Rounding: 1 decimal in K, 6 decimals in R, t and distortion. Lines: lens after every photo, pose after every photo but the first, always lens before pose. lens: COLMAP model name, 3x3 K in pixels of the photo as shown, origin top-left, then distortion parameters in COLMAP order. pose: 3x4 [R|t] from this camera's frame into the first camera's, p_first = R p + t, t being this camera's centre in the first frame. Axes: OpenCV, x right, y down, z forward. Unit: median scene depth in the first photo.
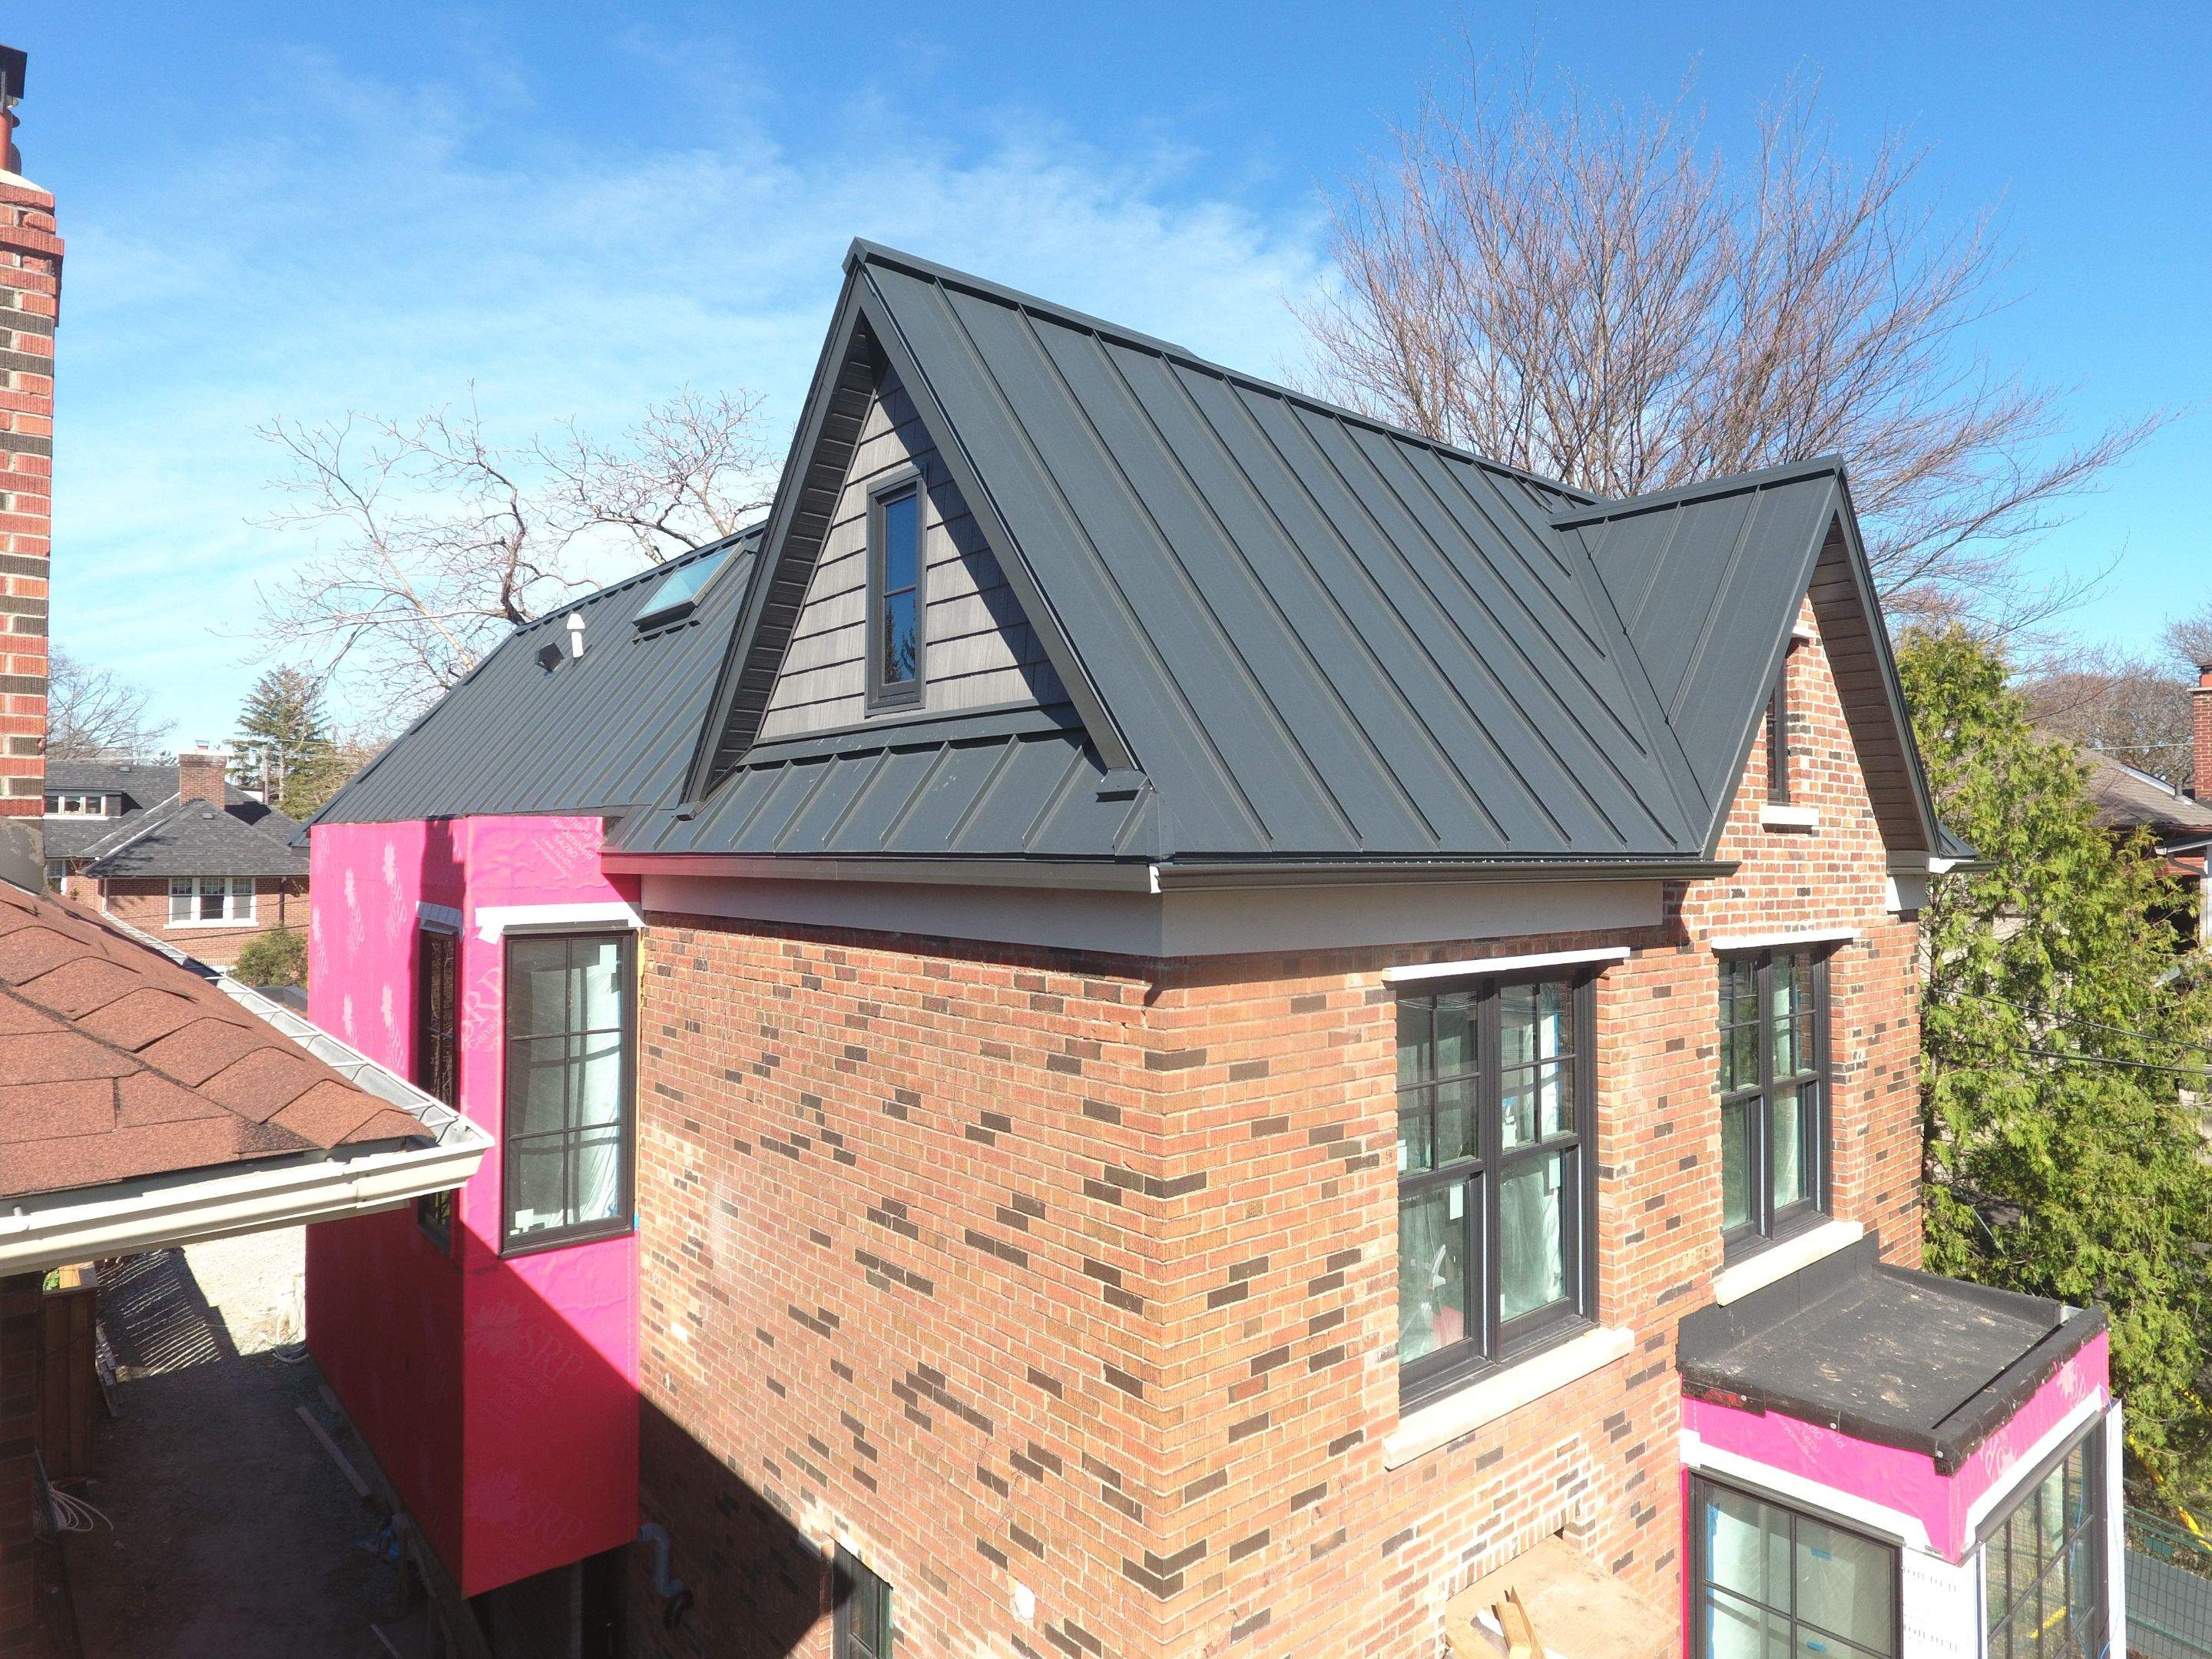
lens RADIAL K [[1365.8, 0, 1064.1], [0, 1365.8, 826.5], [0, 0, 1]] dist [-0.003551, 0.001056]
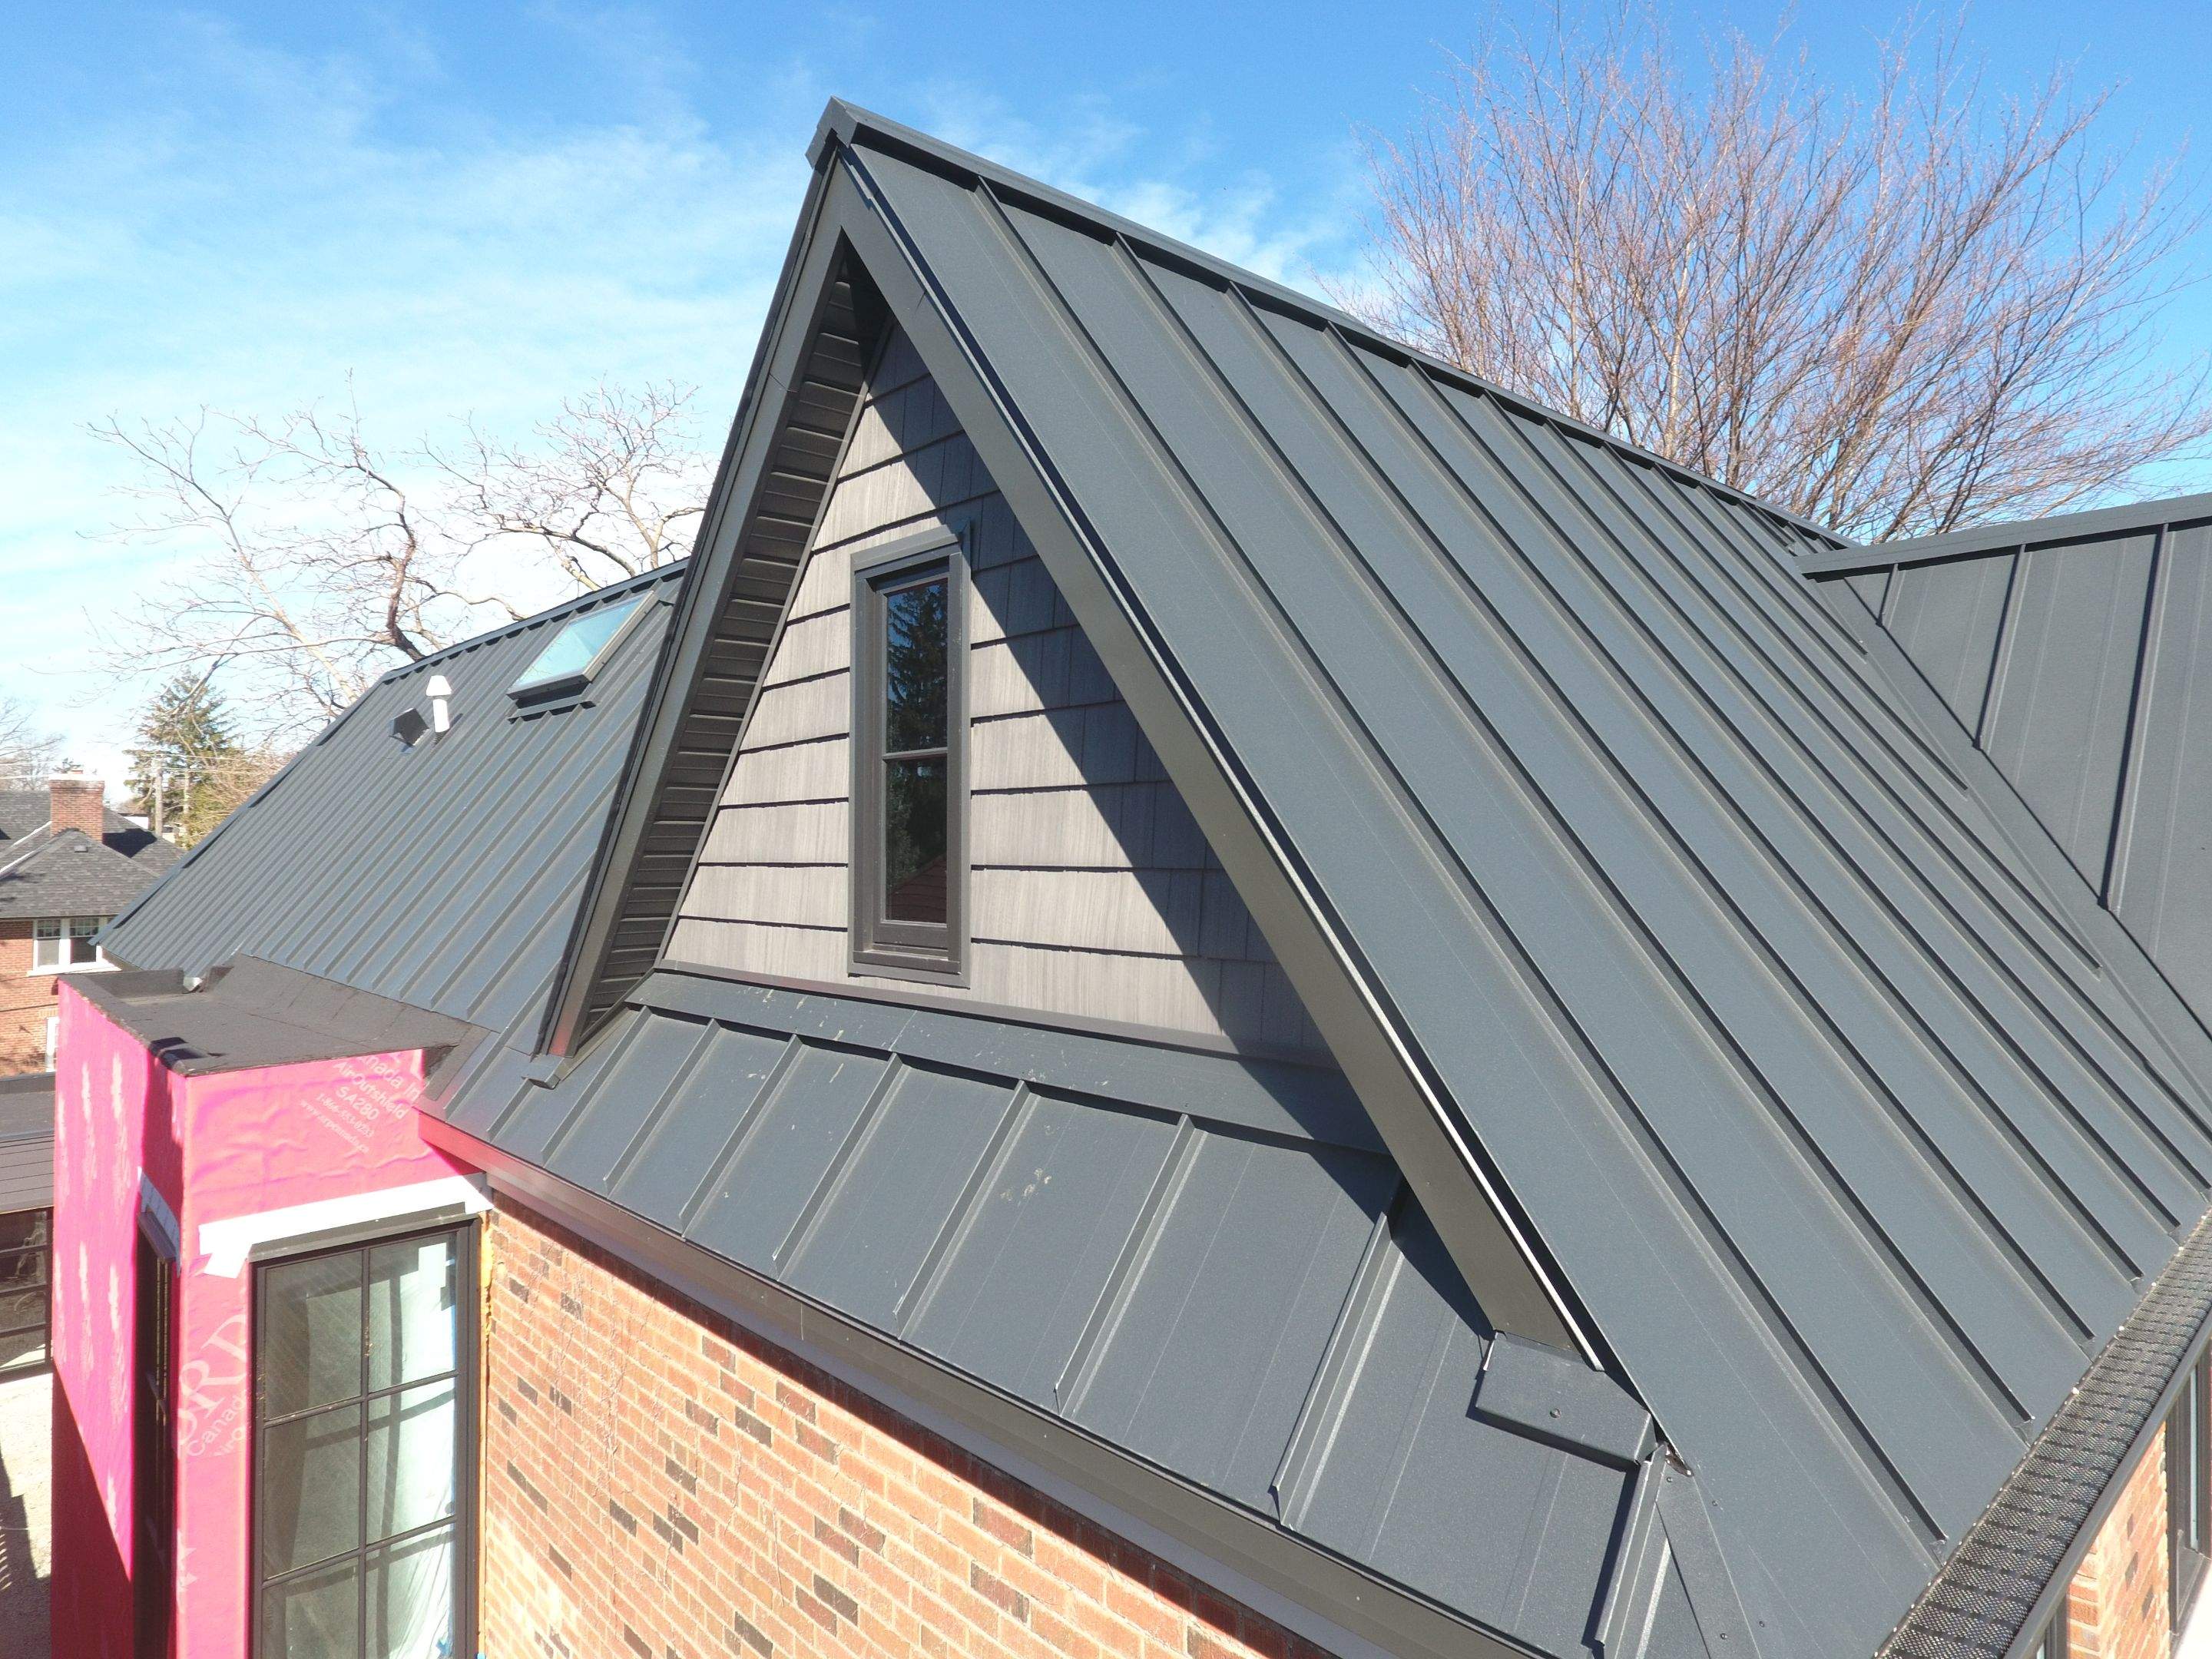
lens RADIAL K [[1365.8, 0, 1039.9], [0, 1365.8, 829.8], [0, 0, 1]] dist [-0.003551, 0.001056]
pose [[0.999605, -0.001340, 0.028075, -0.073723], [0.001215, 0.999989, 0.004455, -0.124398], [-0.028081, -0.004419, 0.999596, 0.390174]]
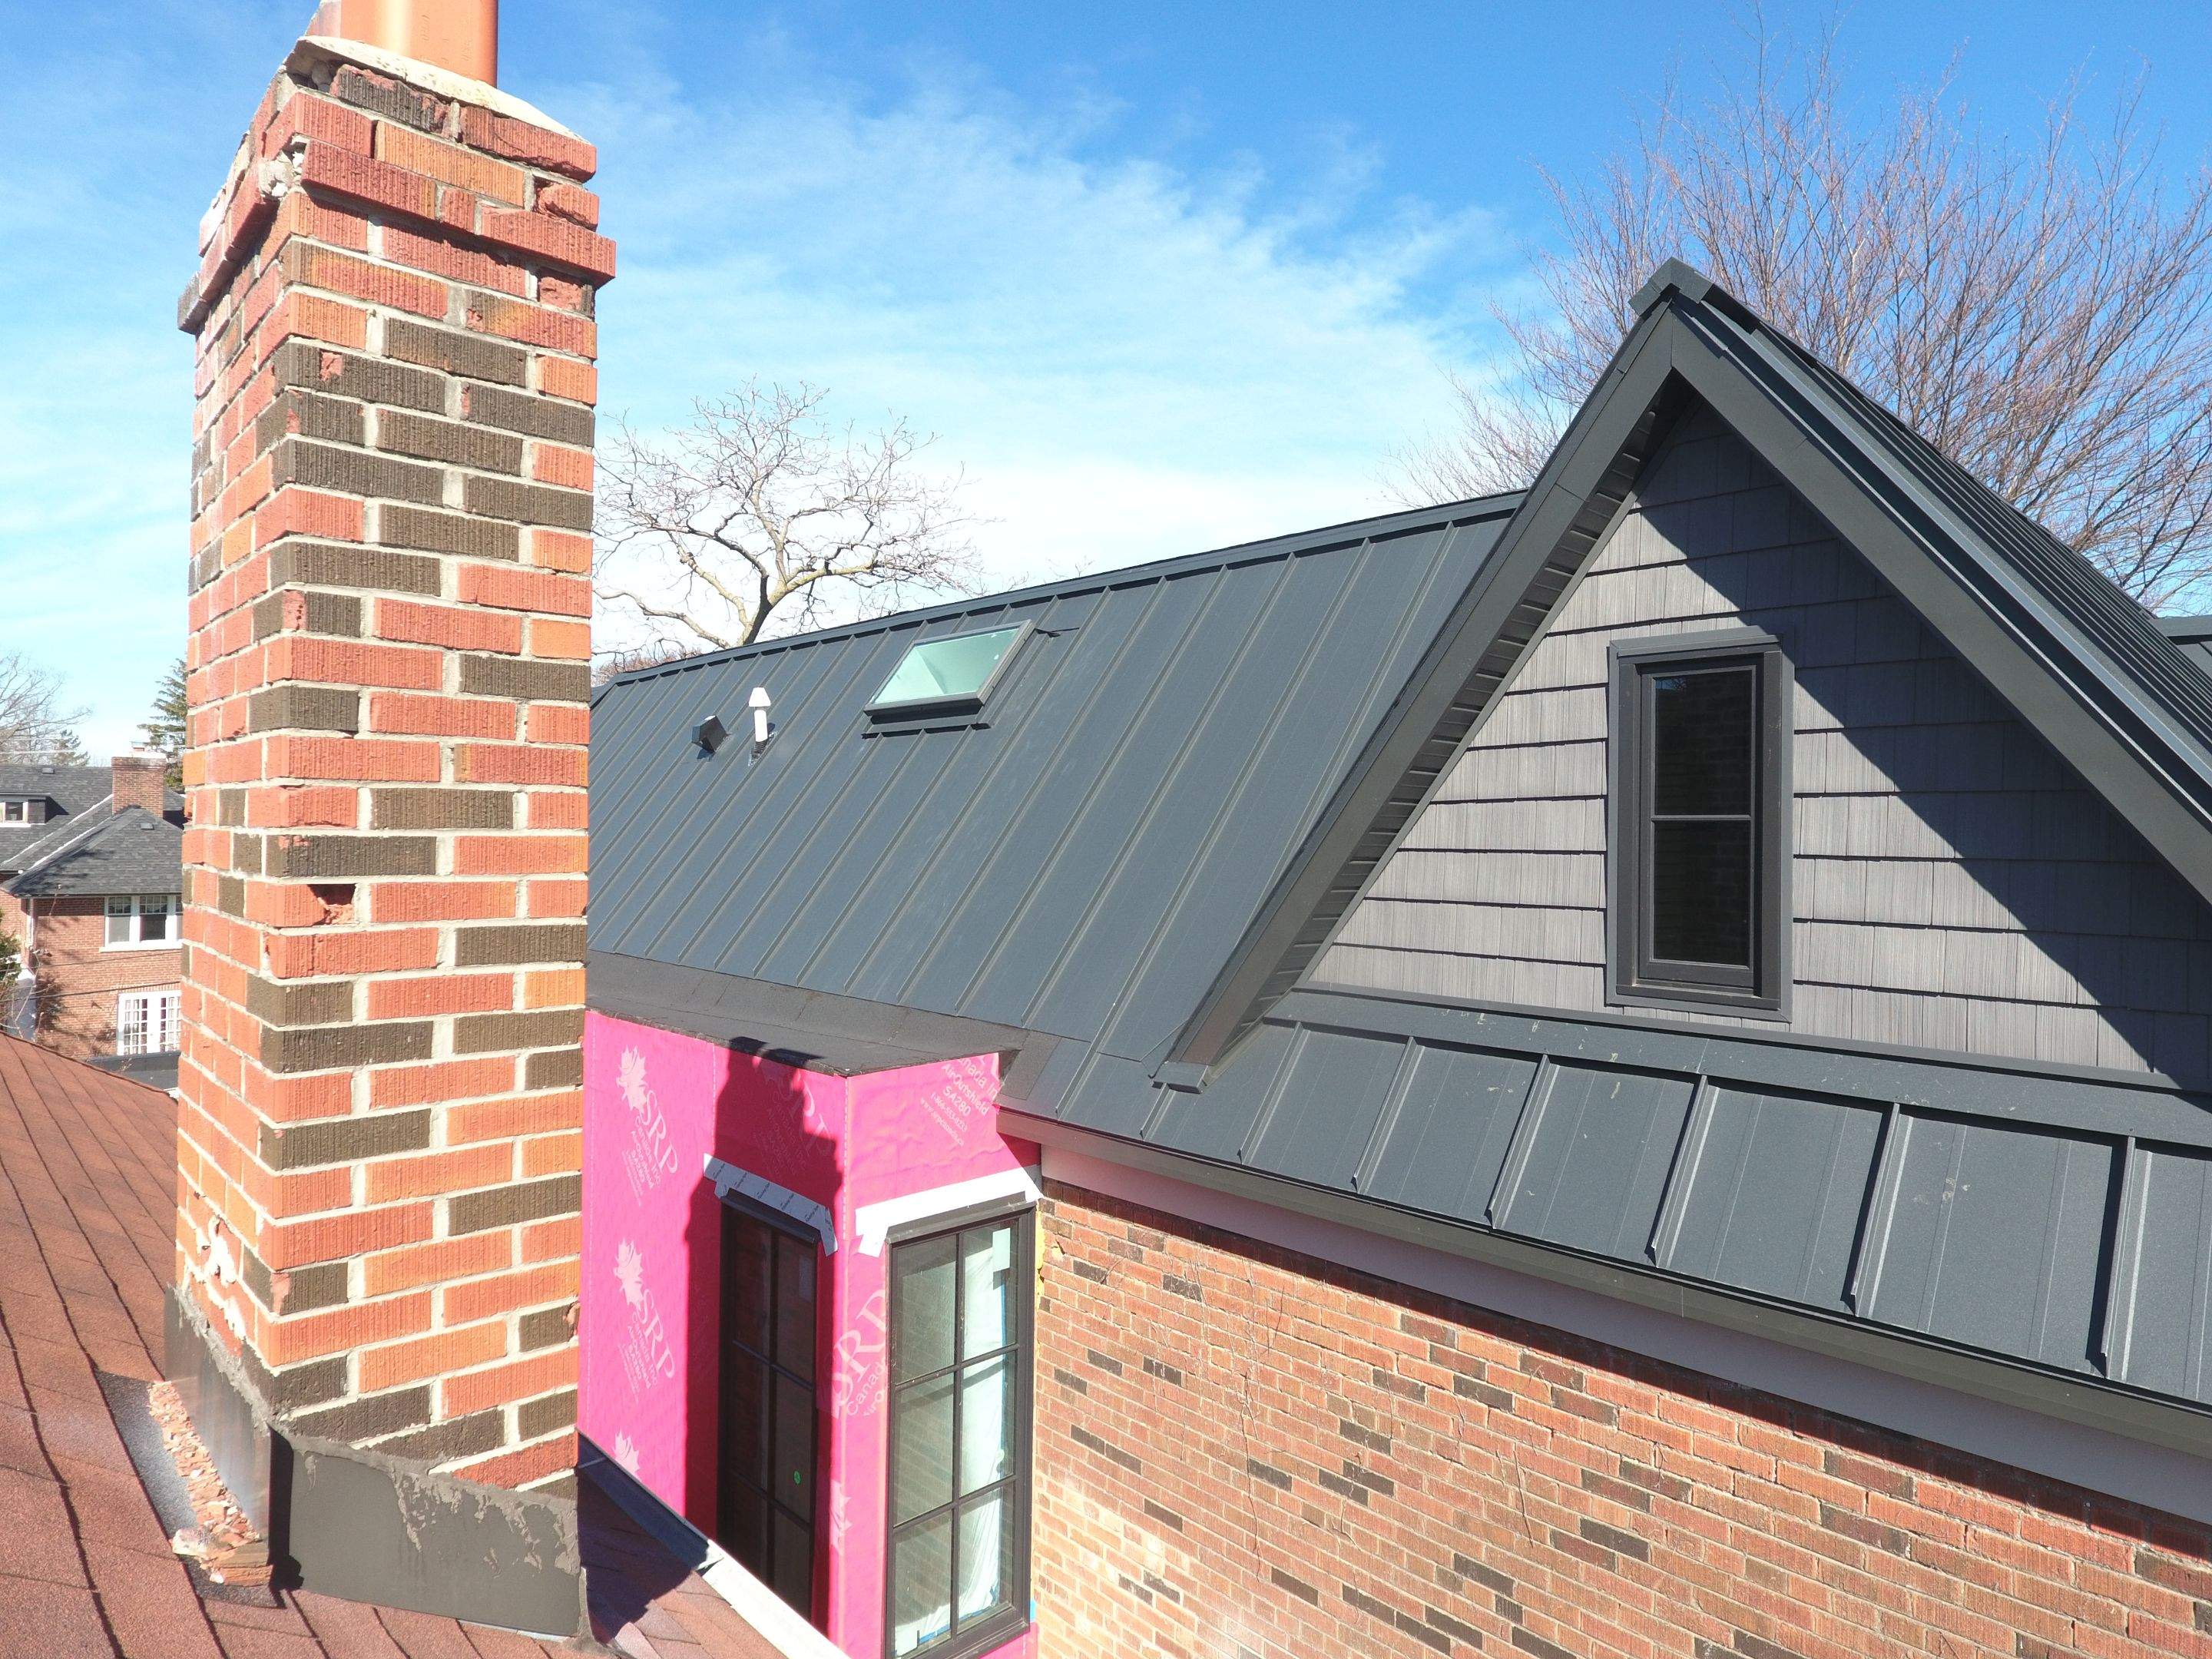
lens RADIAL K [[1365.8, 0, 1041.6], [0, 1365.8, 827.6], [0, 0, 1]] dist [-0.003551, 0.001056]
pose [[0.998468, 0.008678, 0.054656, -0.395082], [-0.009795, 0.999748, 0.020202, -0.153175], [-0.054467, -0.020707, 0.998301, 0.330133]]
